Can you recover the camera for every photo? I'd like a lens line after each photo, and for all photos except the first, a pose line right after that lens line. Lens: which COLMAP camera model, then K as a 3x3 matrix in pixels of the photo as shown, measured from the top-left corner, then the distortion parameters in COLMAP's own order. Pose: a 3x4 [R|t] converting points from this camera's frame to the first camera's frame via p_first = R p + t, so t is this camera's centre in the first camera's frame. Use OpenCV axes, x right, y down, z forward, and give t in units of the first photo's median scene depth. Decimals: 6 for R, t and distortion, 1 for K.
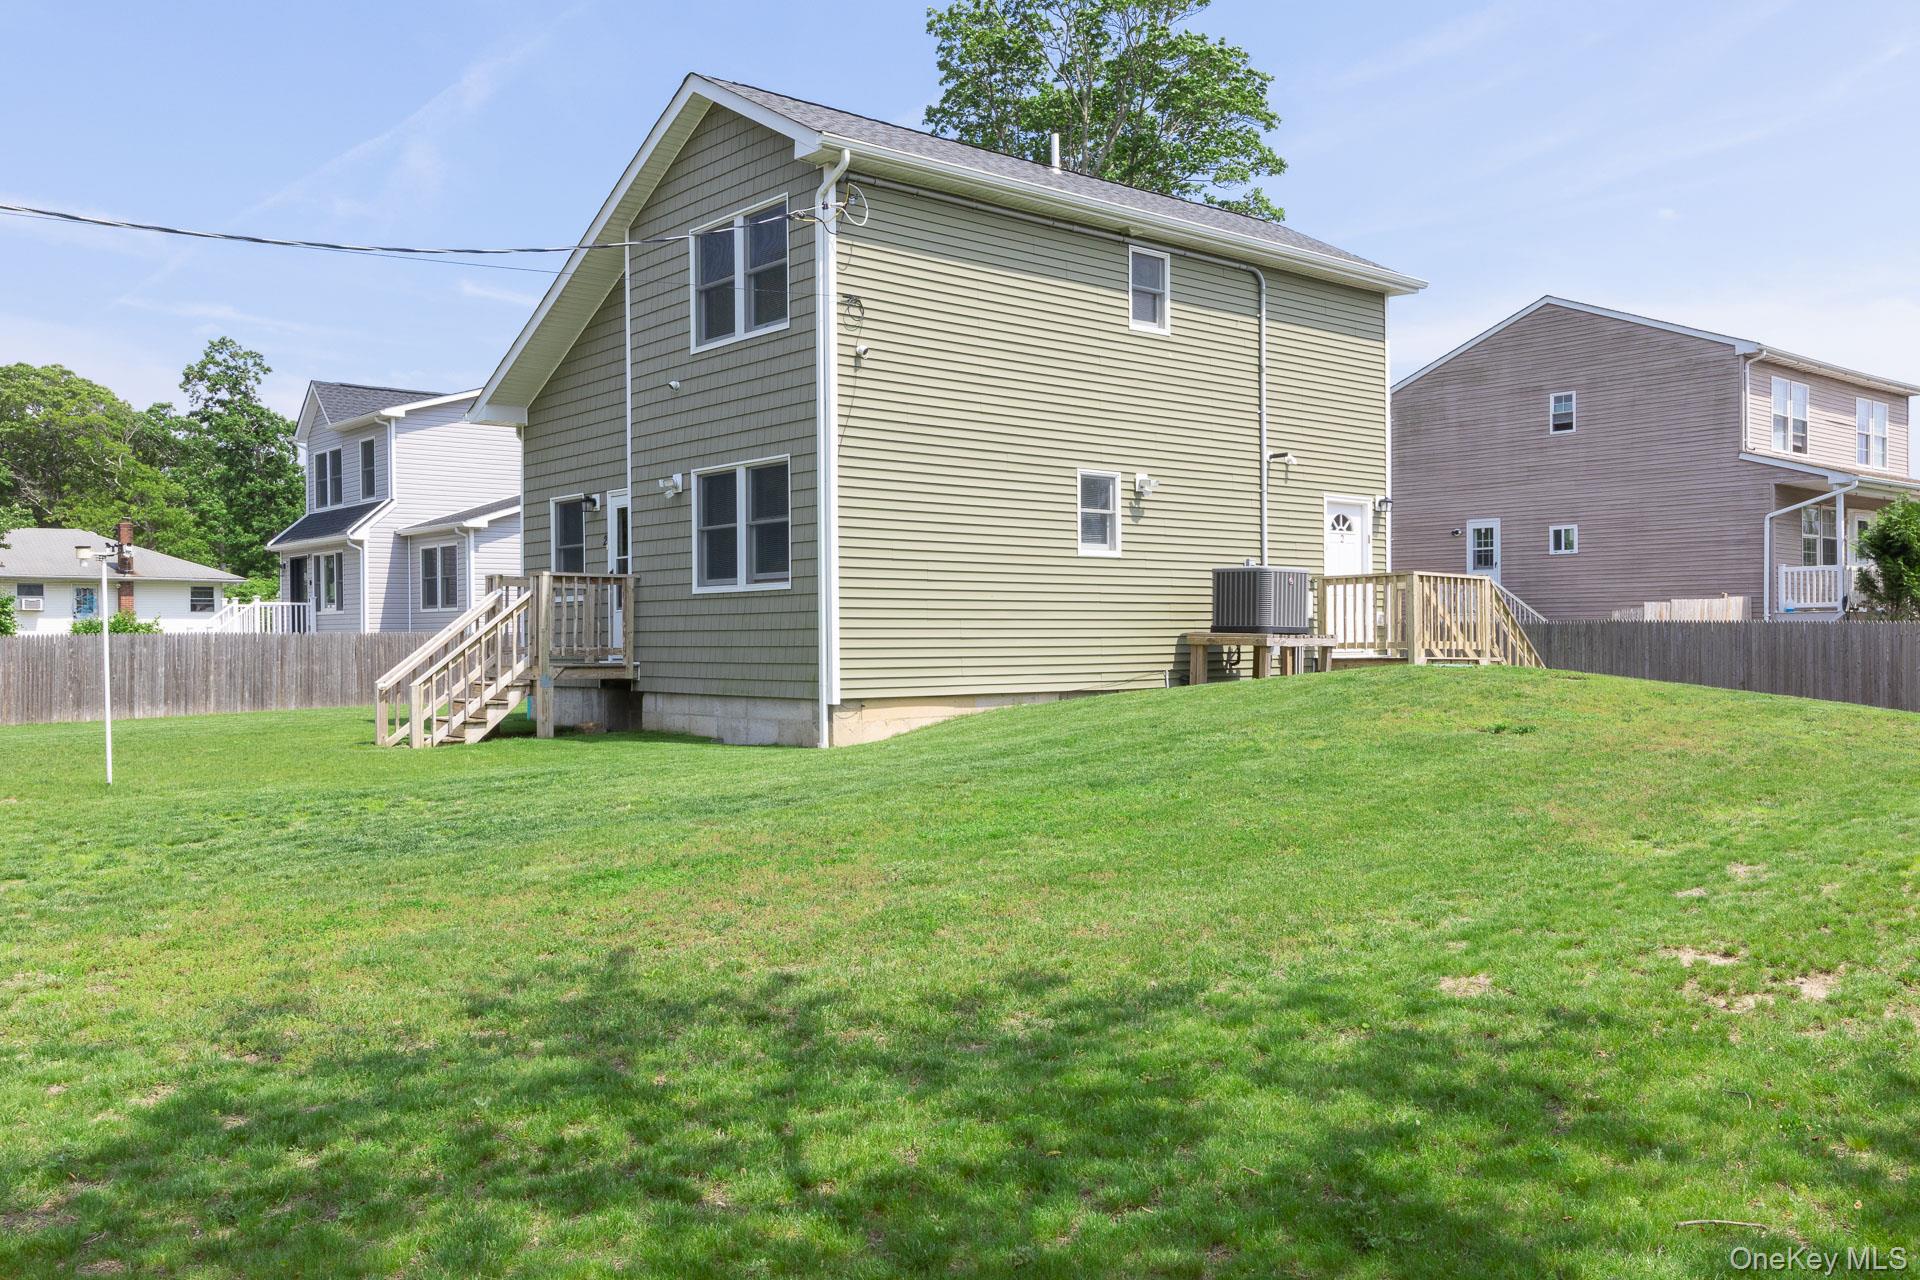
lens RADIAL K [[1576.6, 0, 960.0], [0, 1576.6, 640.0], [0, 0, 1]] dist [0.006840, -0.009963]
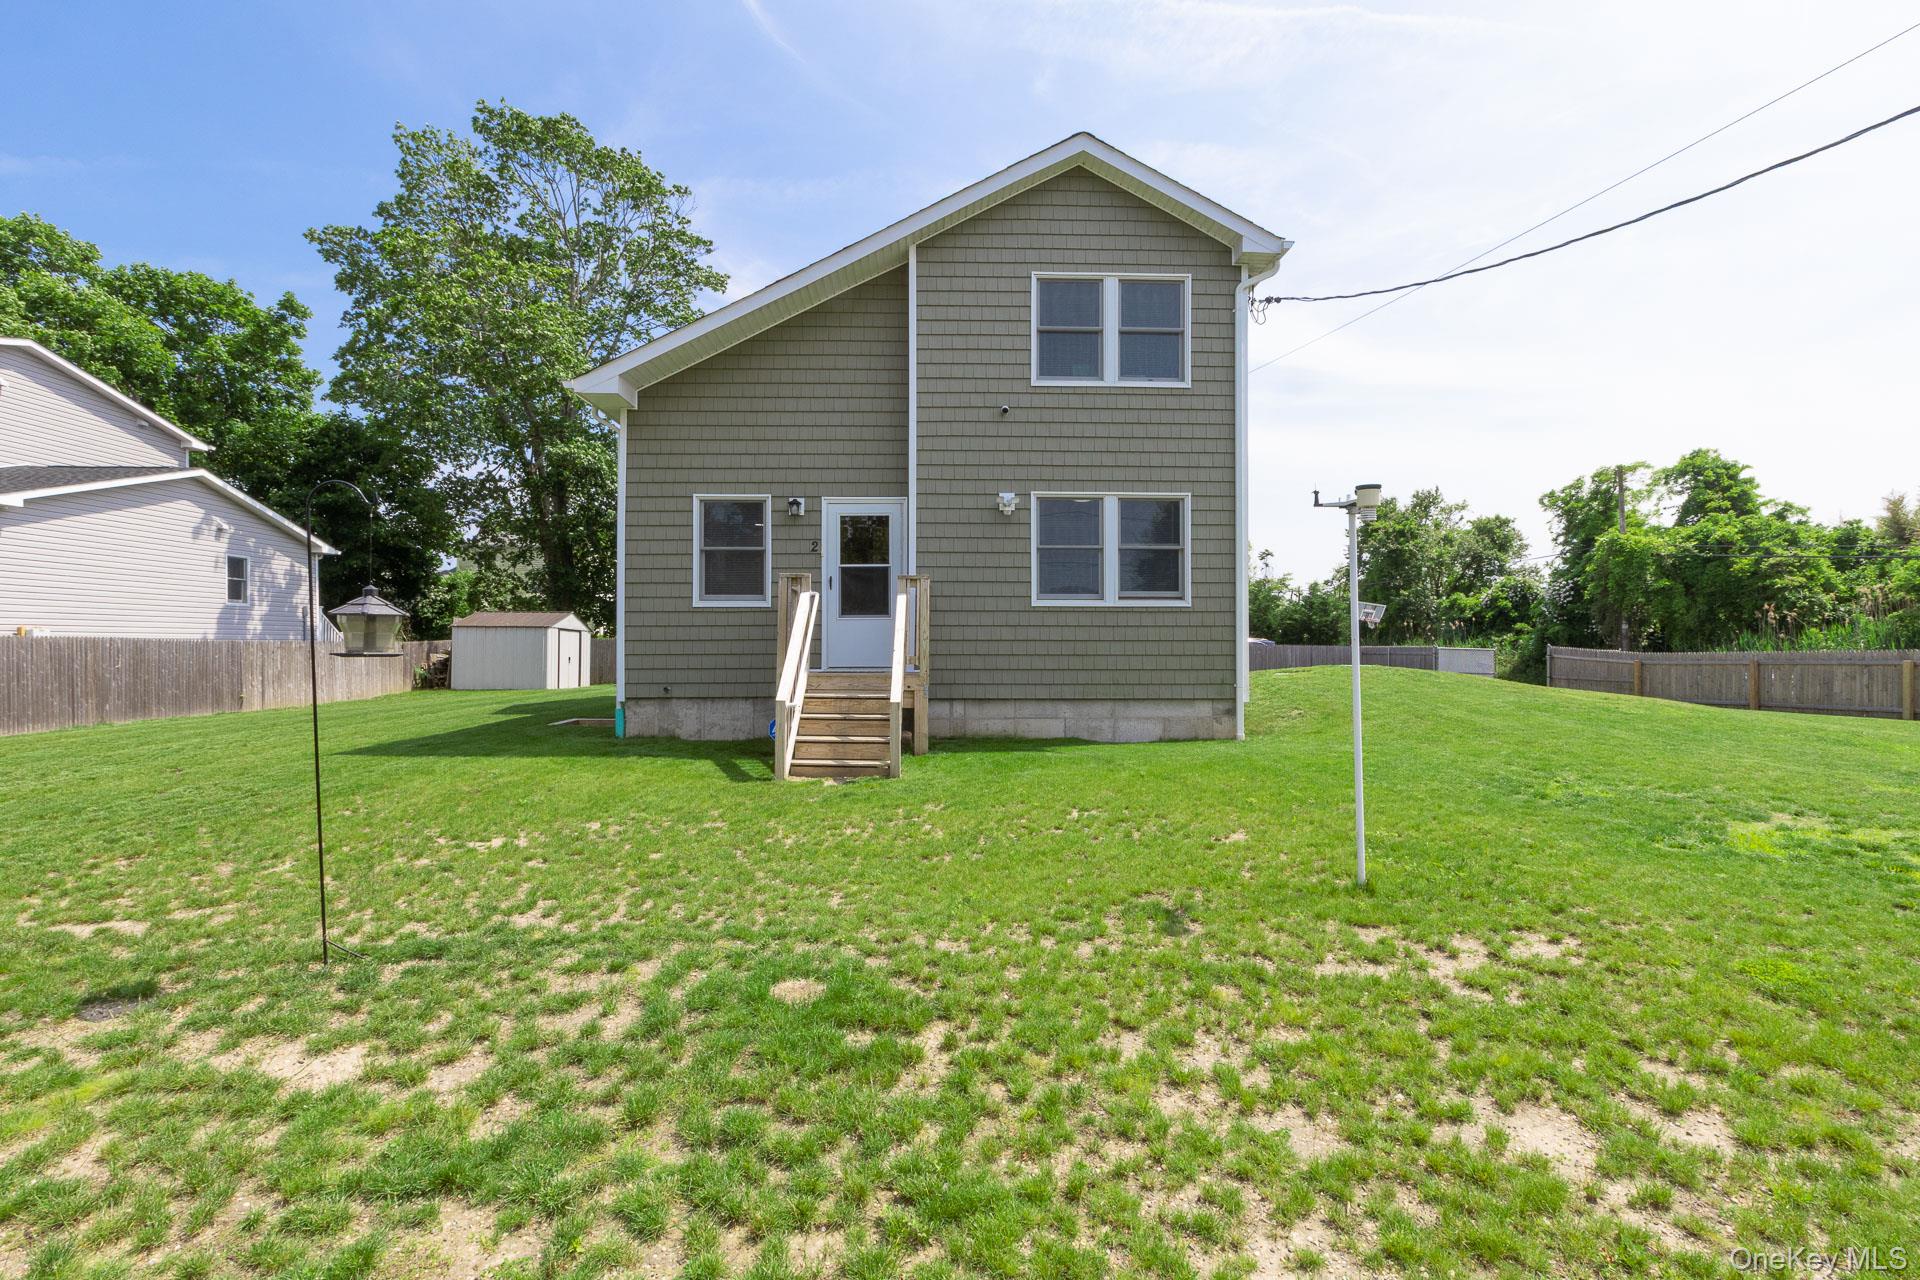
lens RADIAL K [[855.1, 0, 963.1], [0, 855.1, 646.9], [0, 0, 1]] dist [-0.014798, -0.000143]
pose [[0.616126, 0.007909, 0.787608, -0.654517], [-0.005044, 0.999969, -0.006096, 0.002464], [-0.787631, -0.000217, 0.616147, 0.670846]]
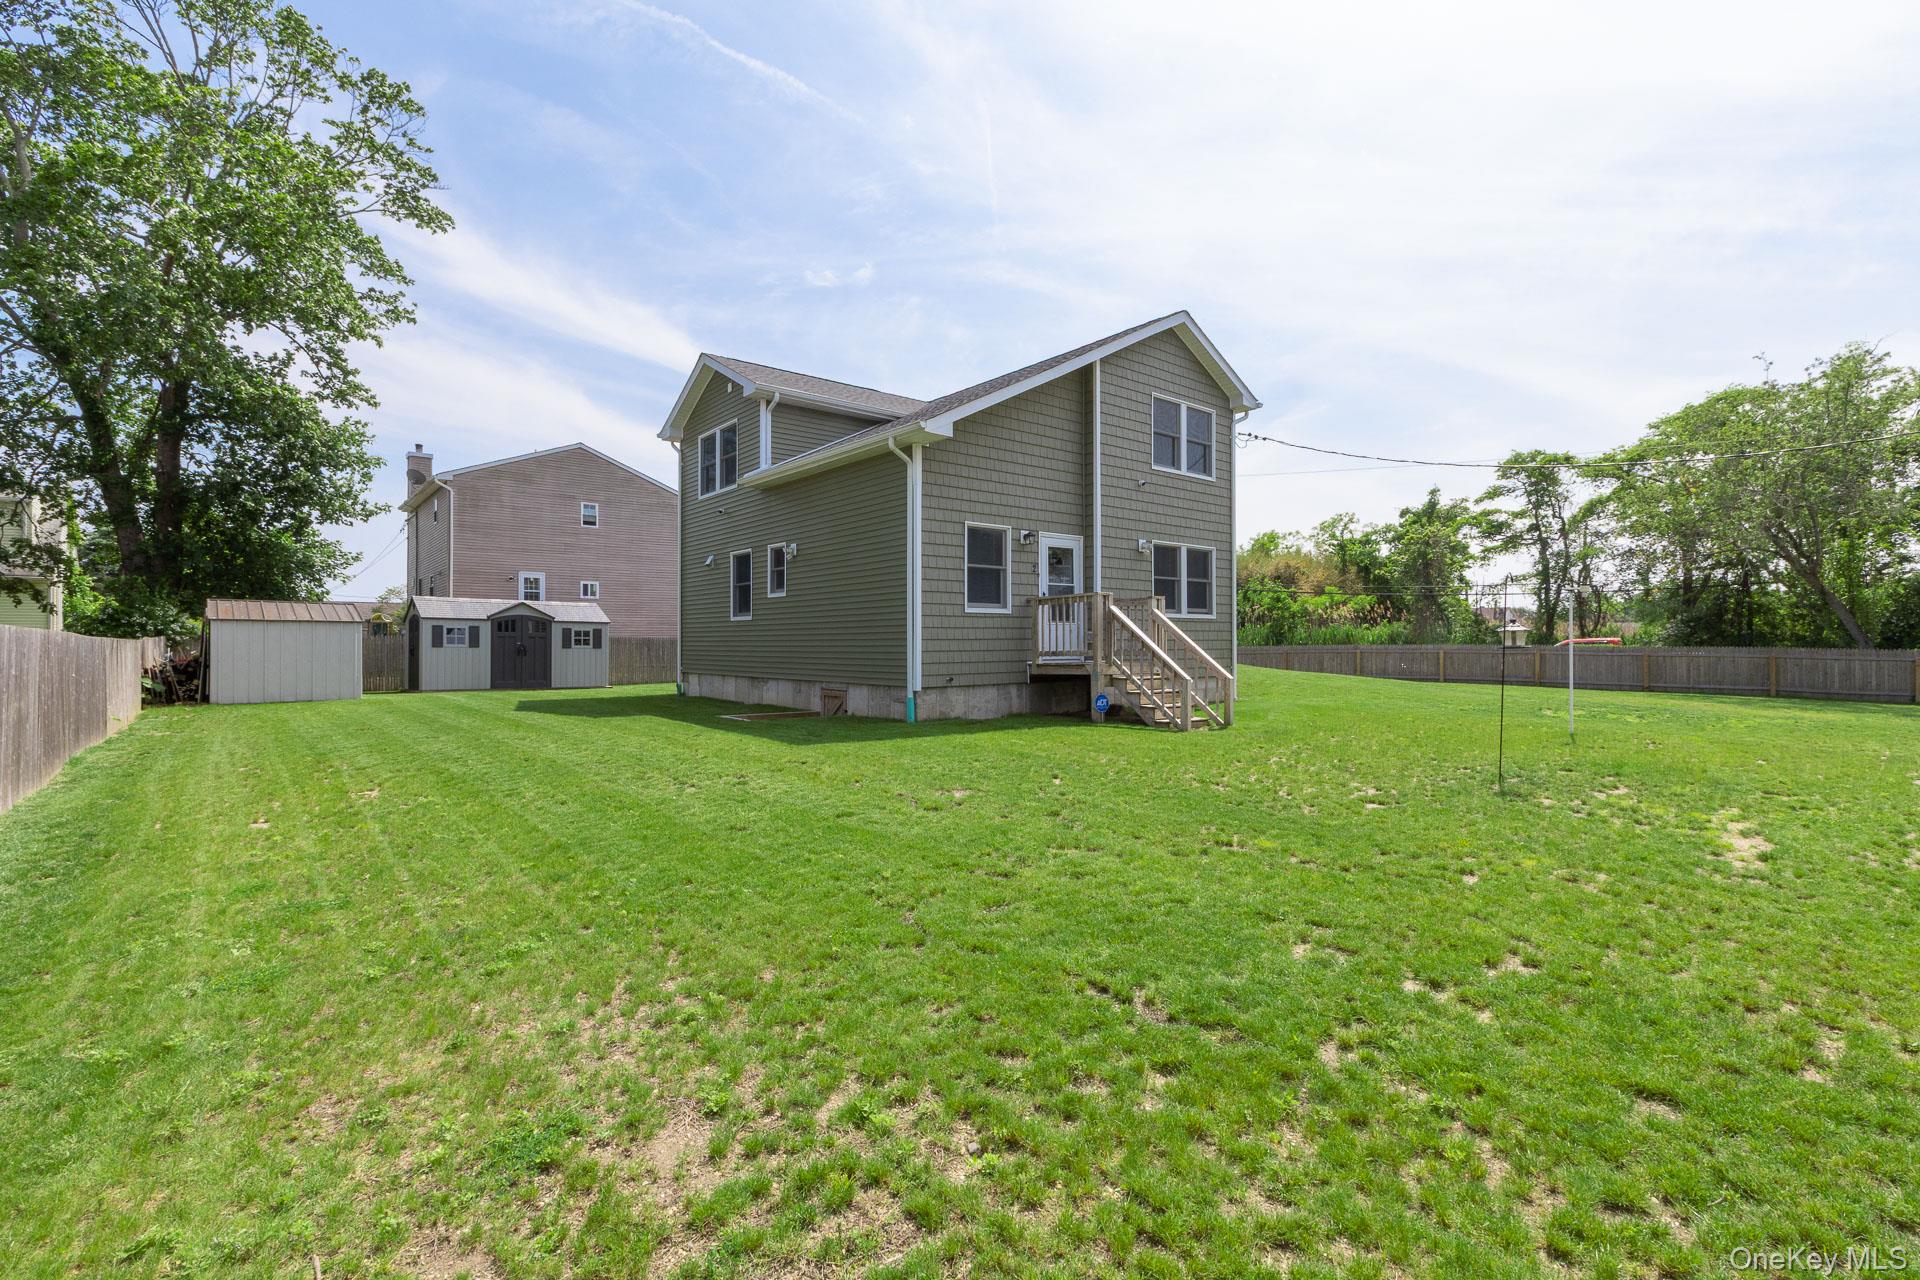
lens RADIAL K [[855.1, 0, 963.1], [0, 855.1, 646.9], [0, 0, 1]] dist [-0.014798, -0.000143]
pose [[0.008383, 0.005990, 0.999947, -1.035364], [0.002328, 0.999979, -0.006009, 0.006045], [-0.999962, 0.002379, 0.008369, 1.177217]]
